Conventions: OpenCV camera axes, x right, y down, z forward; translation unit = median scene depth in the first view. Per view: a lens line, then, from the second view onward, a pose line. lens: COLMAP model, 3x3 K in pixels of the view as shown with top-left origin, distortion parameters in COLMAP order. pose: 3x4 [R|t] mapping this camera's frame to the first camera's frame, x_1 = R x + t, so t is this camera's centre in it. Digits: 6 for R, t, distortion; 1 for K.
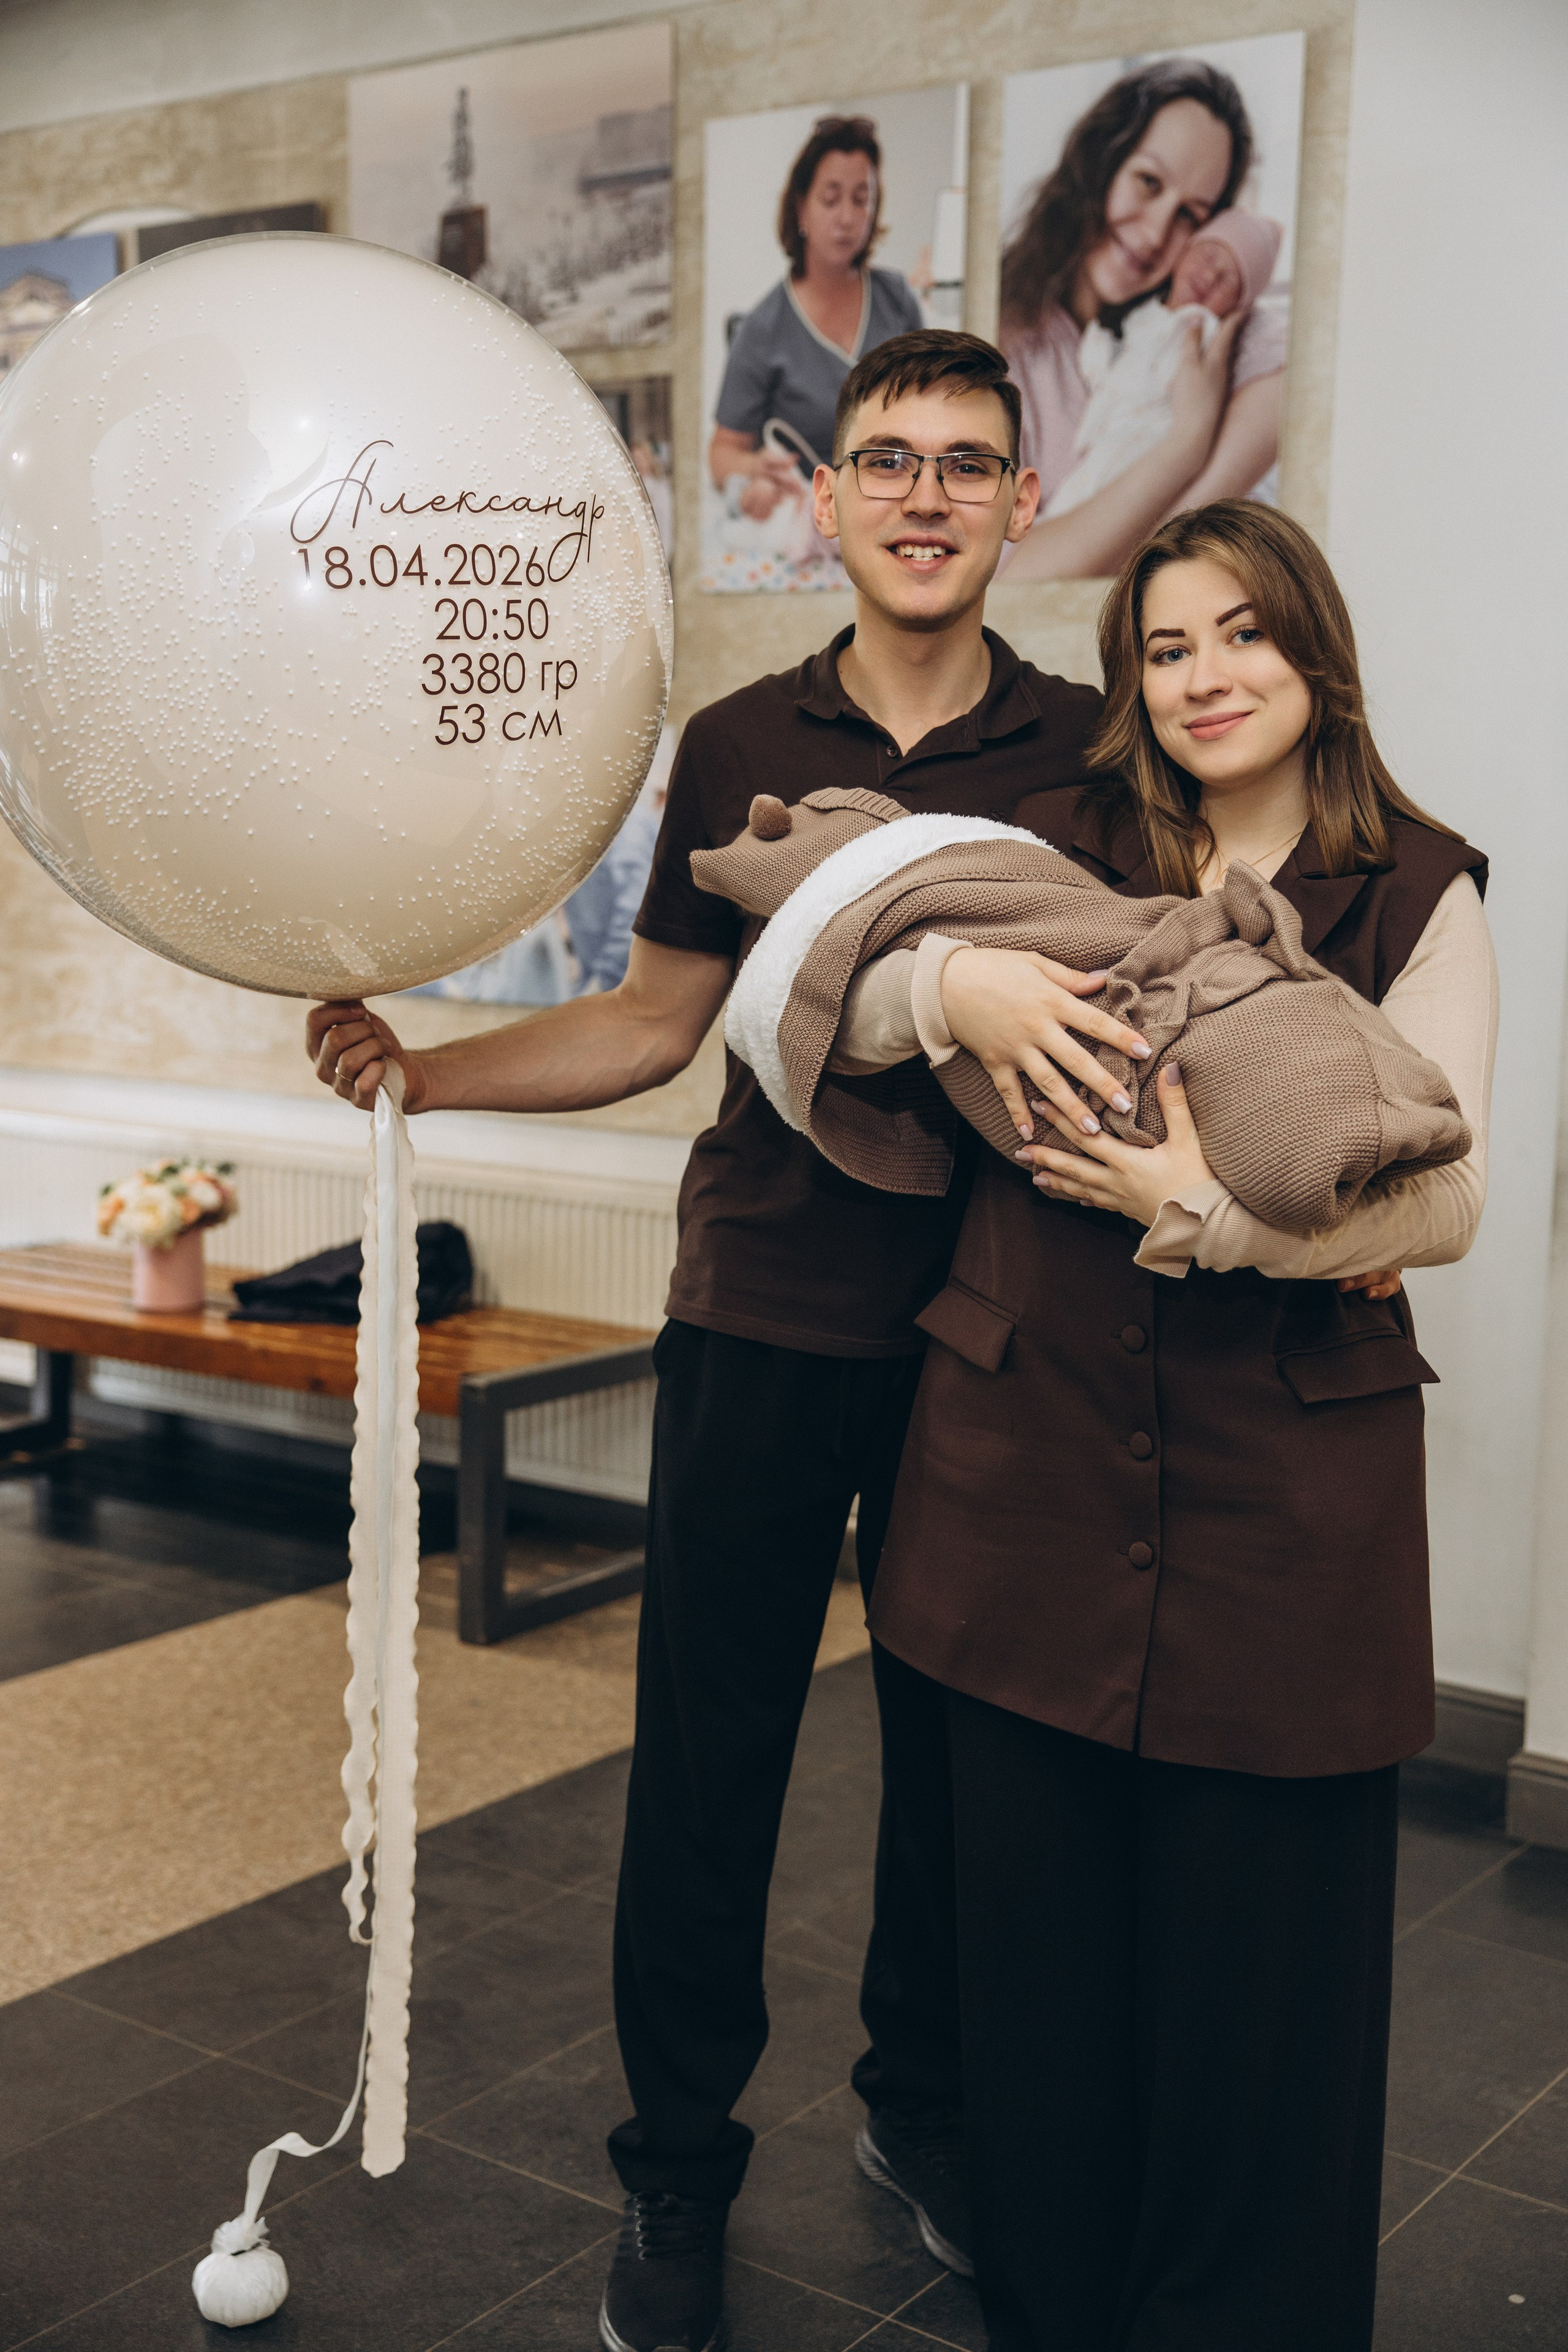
lens RADIAL K [[2787.2, 0, 784.0], [0, 2787.2, 1176.0], [0, 0, 1]] dist [0.285655, -0.577065]
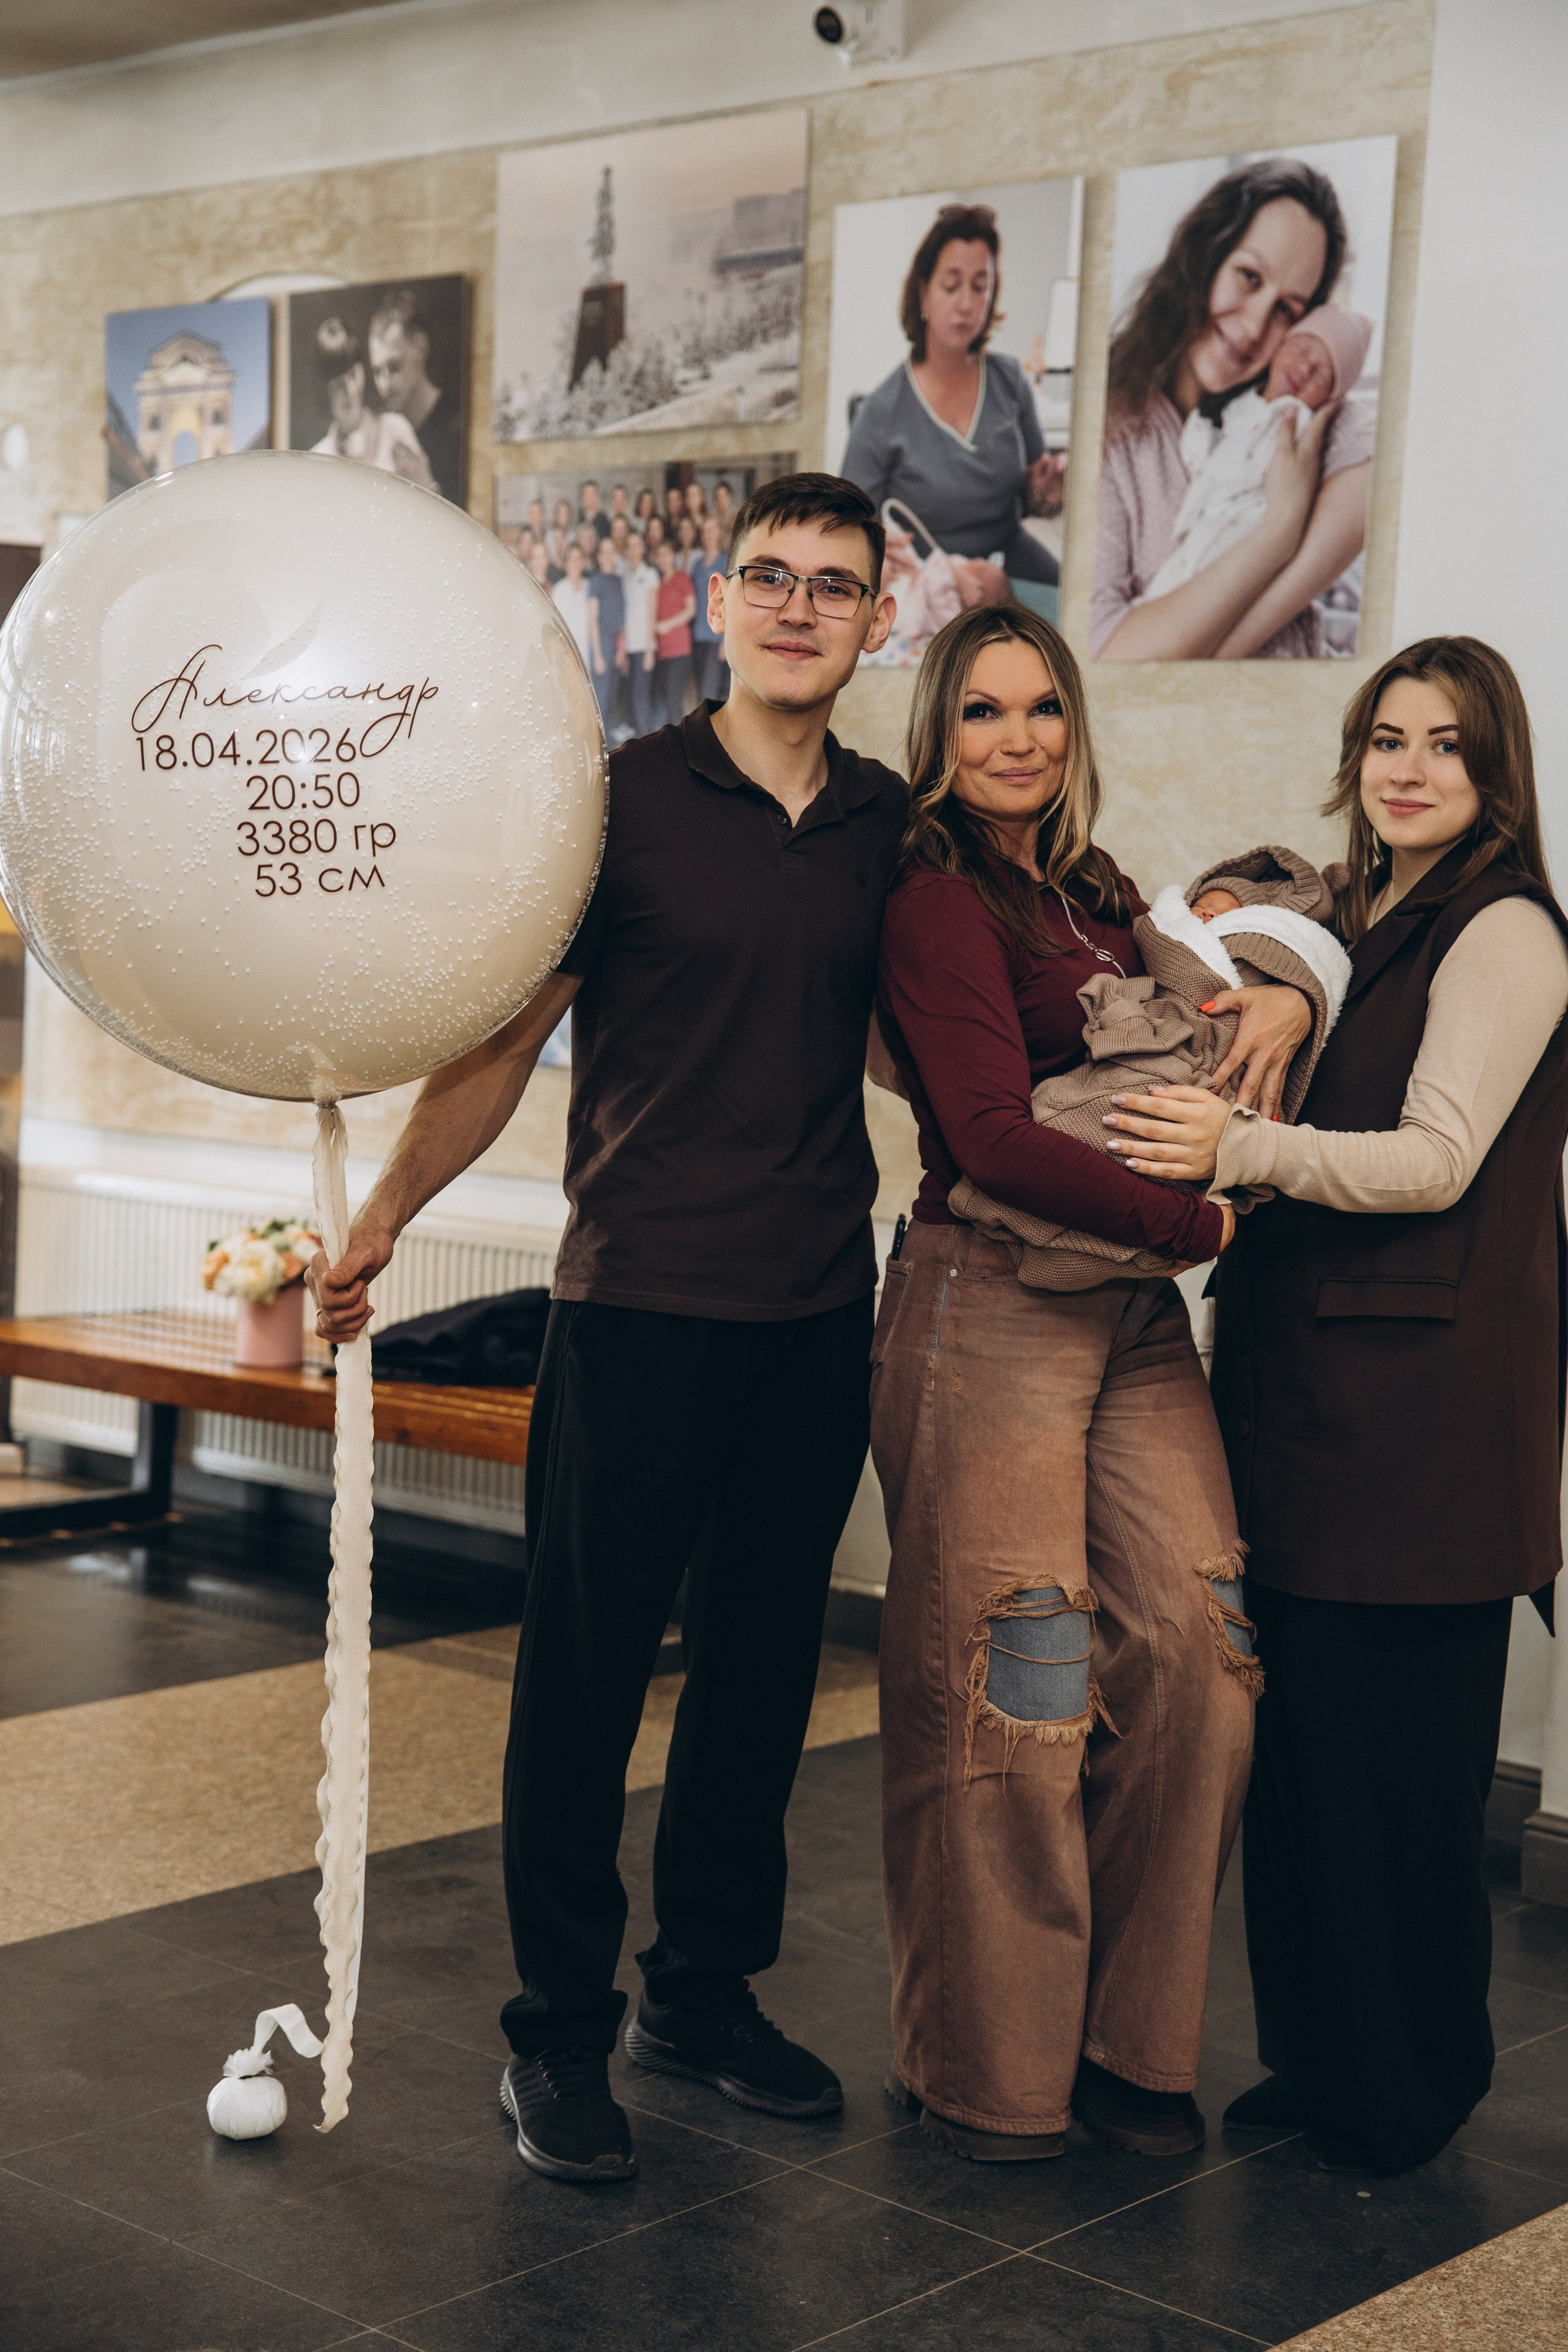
lens RADIAL K [[3447.0, 0, 784.0], [0, 3447.0, 1176.0], [0, 0, 1]] dist [0.514266, -1.553925]
pose [[0.995580, 0.030980, -0.088665, 0.081129], [-0.035785, 0.997946, -0.053126, 0.044236], [0.086837, 0.056064, 0.994644, -0.246065]]
